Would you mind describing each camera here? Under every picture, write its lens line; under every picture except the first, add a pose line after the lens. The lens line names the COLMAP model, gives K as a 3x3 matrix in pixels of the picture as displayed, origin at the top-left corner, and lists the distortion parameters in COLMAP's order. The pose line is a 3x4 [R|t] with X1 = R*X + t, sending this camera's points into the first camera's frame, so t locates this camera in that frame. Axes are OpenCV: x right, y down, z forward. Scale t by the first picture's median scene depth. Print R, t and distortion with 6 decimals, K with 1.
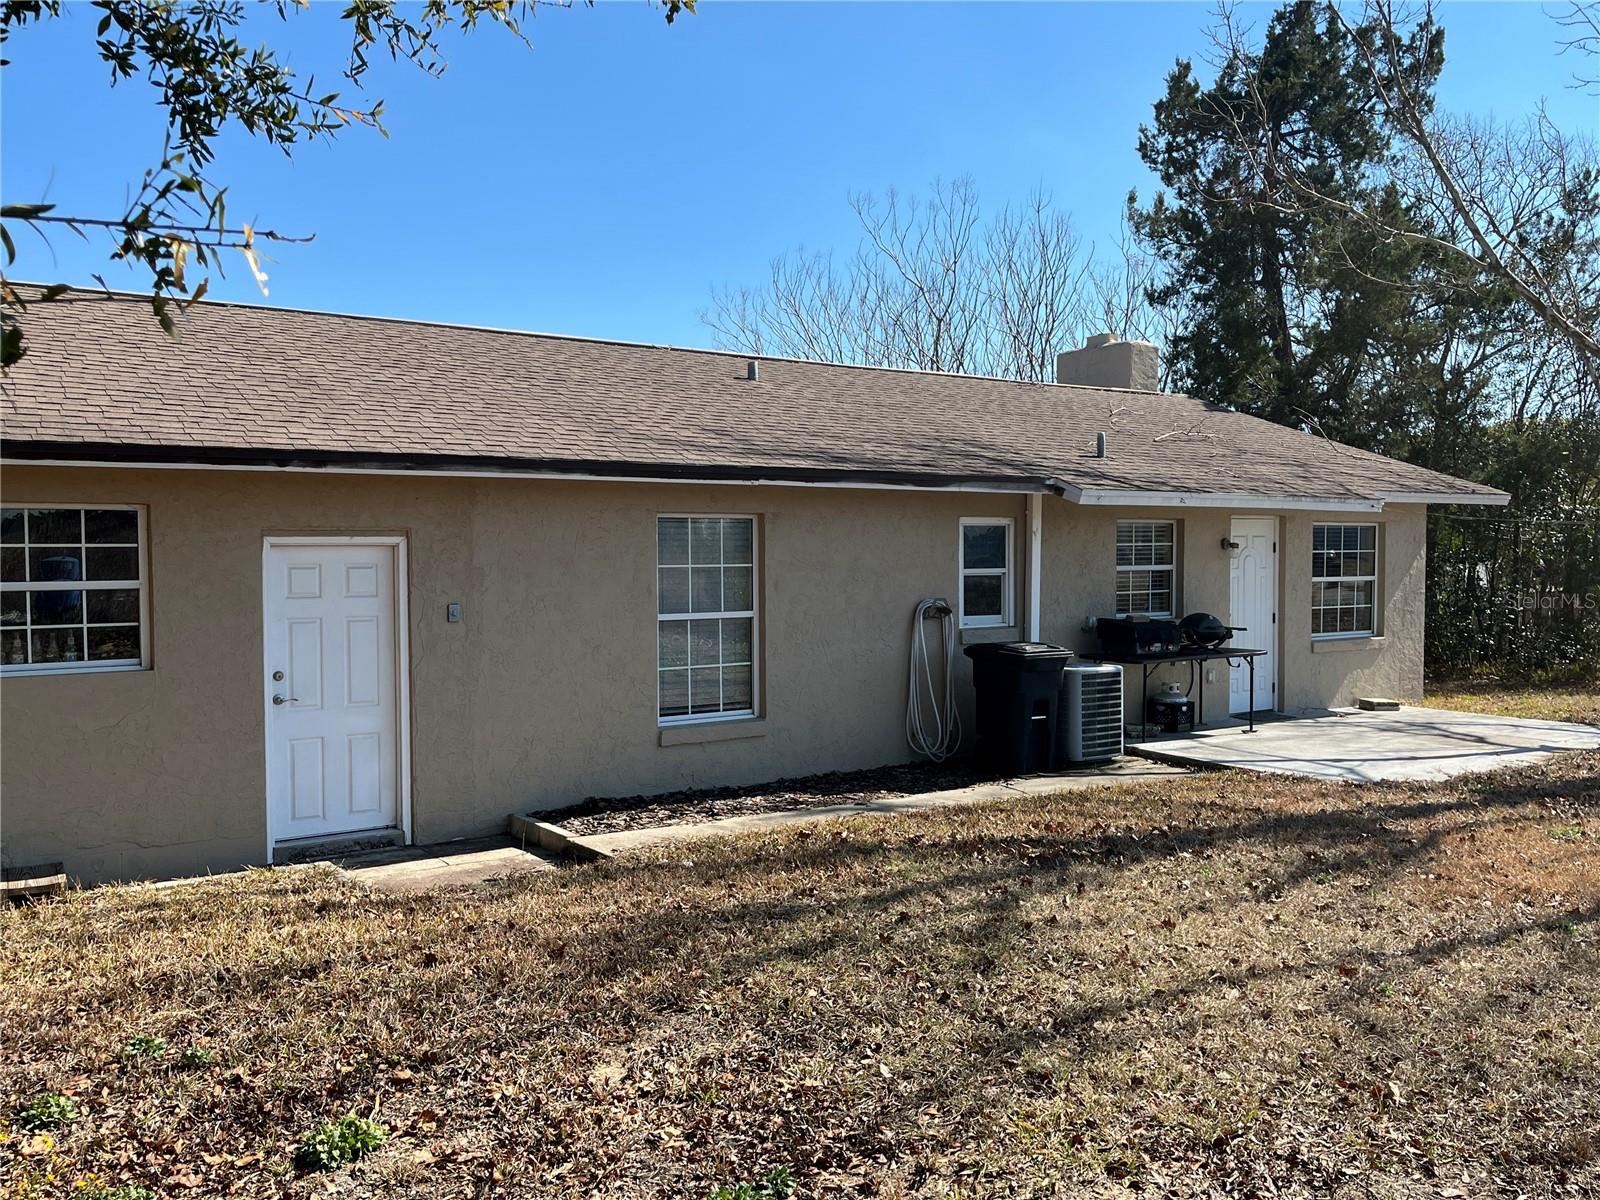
lens RADIAL K [[1327.4, 0, 792.5], [0, 1327.4, 598.3], [0, 0, 1]] dist [0.032748, -0.015951]
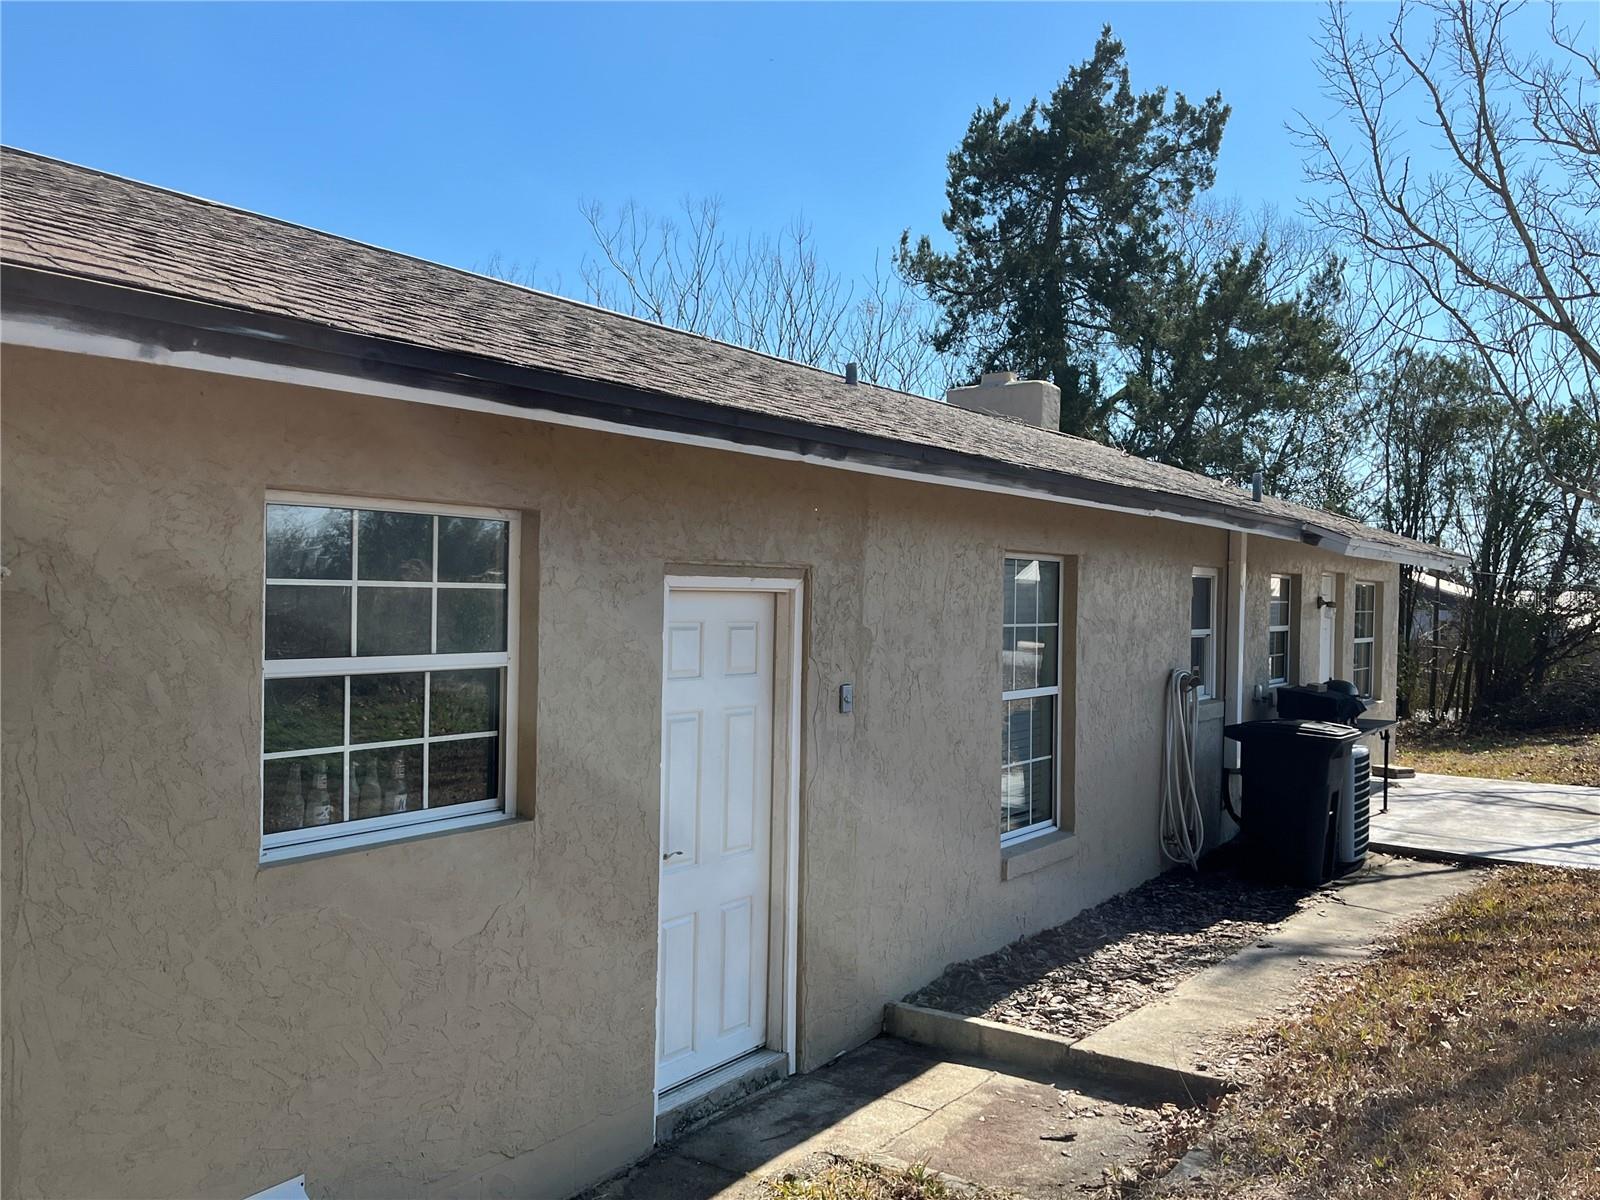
lens RADIAL K [[1327.4, 0, 802.7], [0, 1327.4, 609.8], [0, 0, 1]] dist [0.032748, -0.015951]
pose [[0.940742, 0.015896, 0.338750, -0.459910], [-0.008076, 0.999668, -0.024481, -0.015050], [-0.339026, 0.020294, 0.940558, 0.379230]]
